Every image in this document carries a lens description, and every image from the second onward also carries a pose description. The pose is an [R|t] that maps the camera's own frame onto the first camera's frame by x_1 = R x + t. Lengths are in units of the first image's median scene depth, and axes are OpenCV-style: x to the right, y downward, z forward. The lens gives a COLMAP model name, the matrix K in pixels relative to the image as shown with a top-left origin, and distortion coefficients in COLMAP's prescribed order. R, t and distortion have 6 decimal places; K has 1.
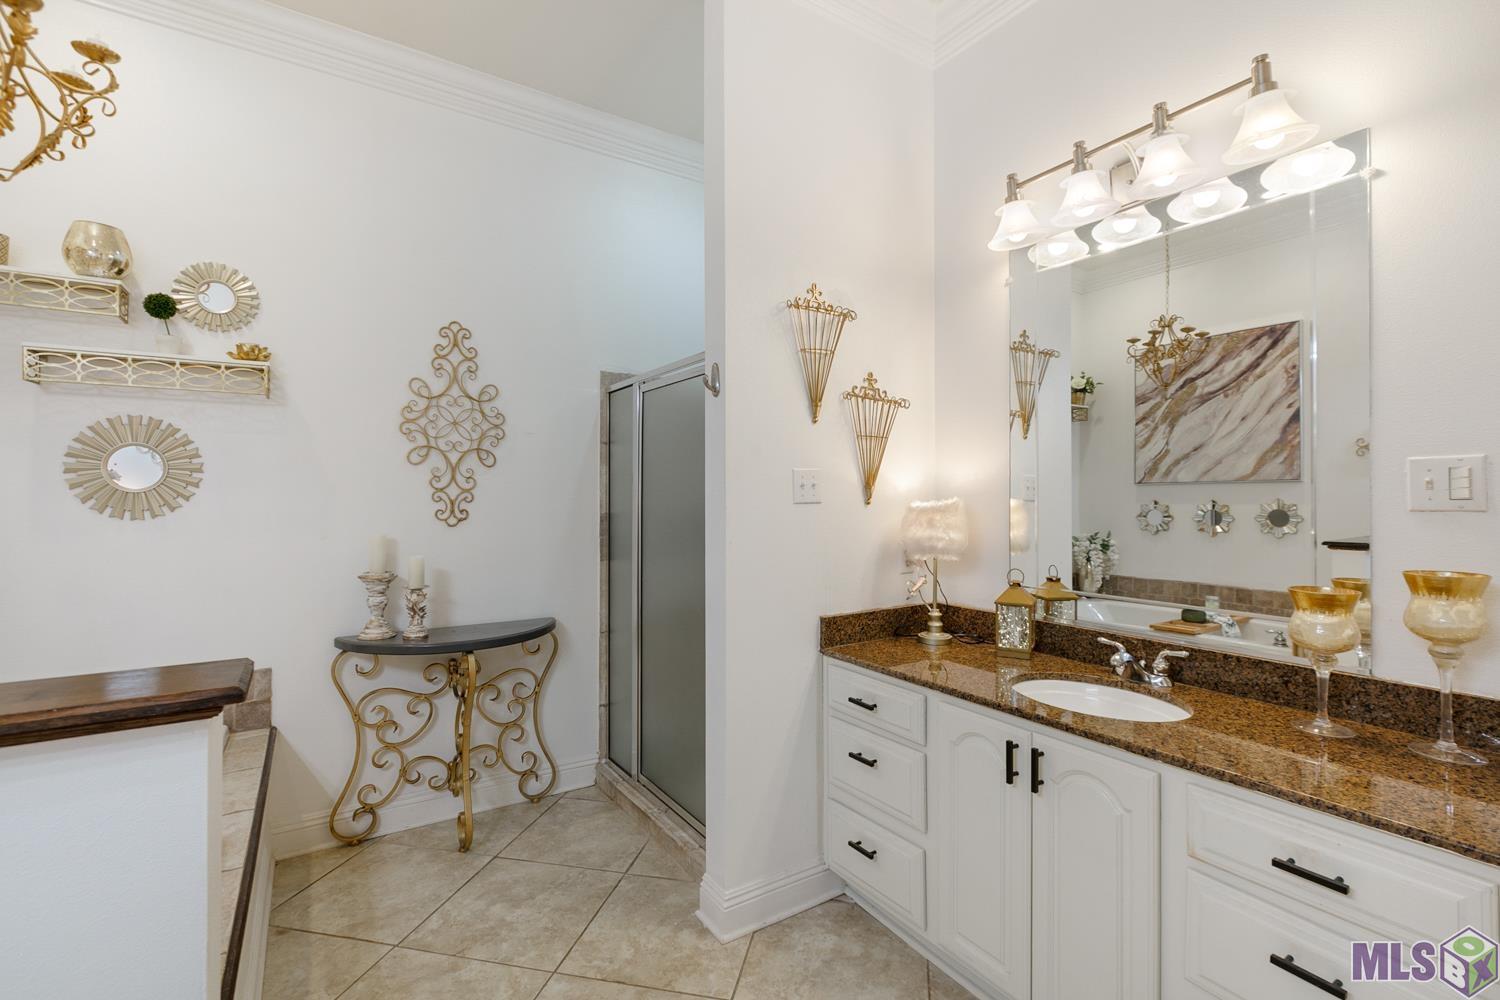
lens RADIAL K [[672.0, 0, 746.0], [0, 672.0, 489.9], [0, 0, 1]] dist [-0.000909, -0.000790]
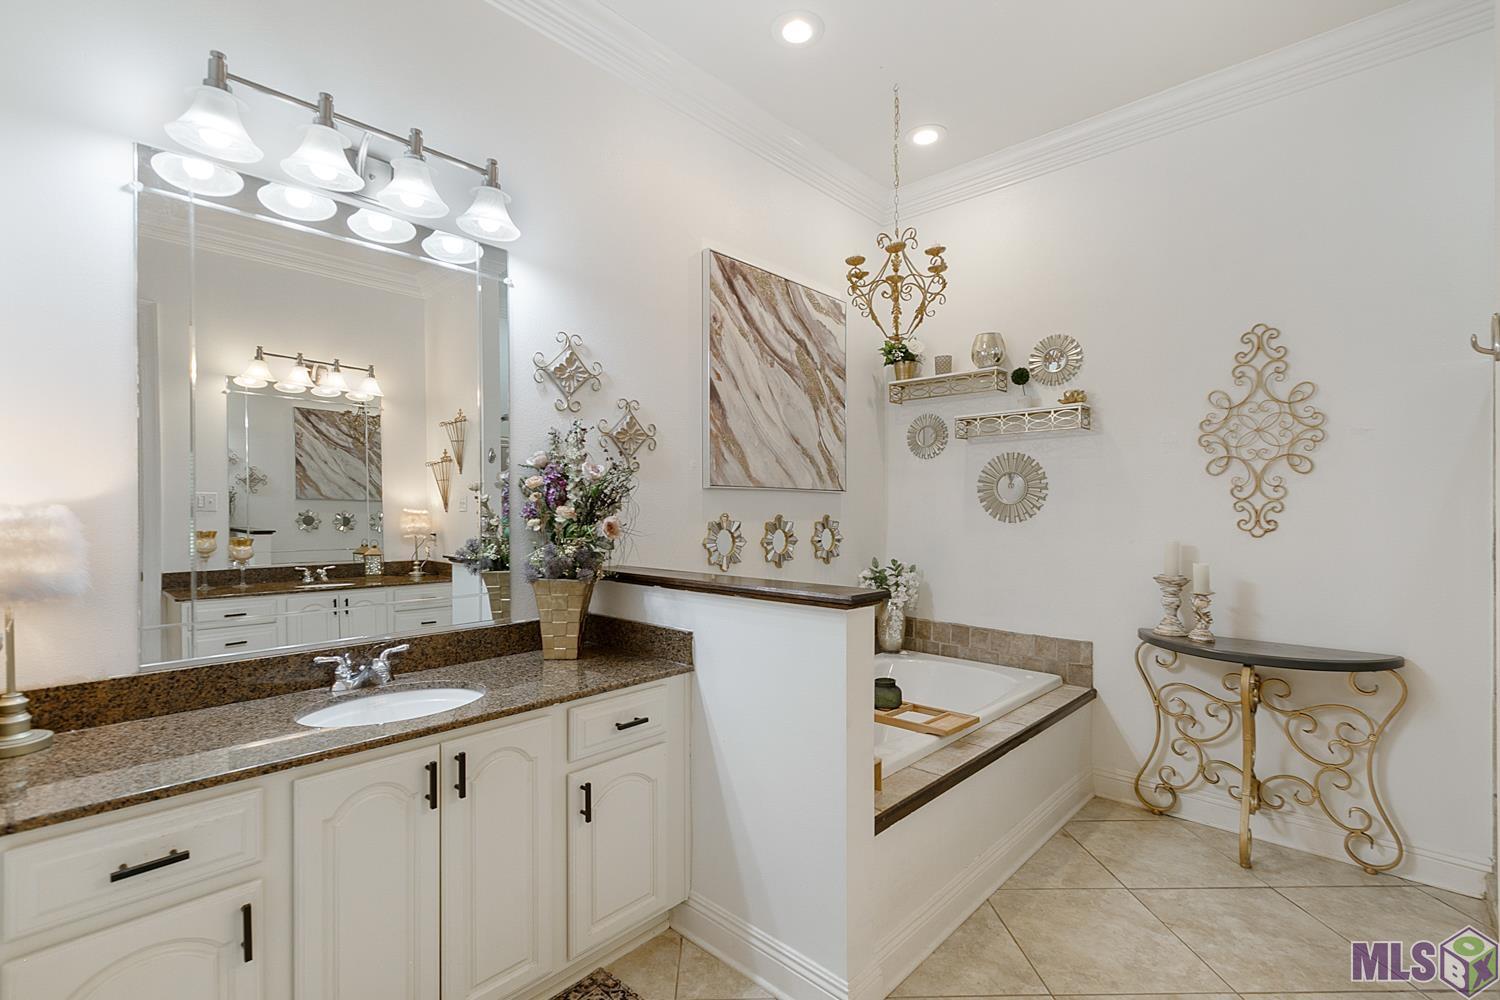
lens RADIAL K [[672.0, 0, 742.6], [0, 672.0, 510.5], [0, 0, 1]] dist [-0.000909, -0.000790]
pose [[0.234232, -0.001034, -0.972180, 0.344917], [0.008982, 0.999959, 0.001100, 0.008605], [0.972139, -0.008989, 0.234231, 0.058489]]
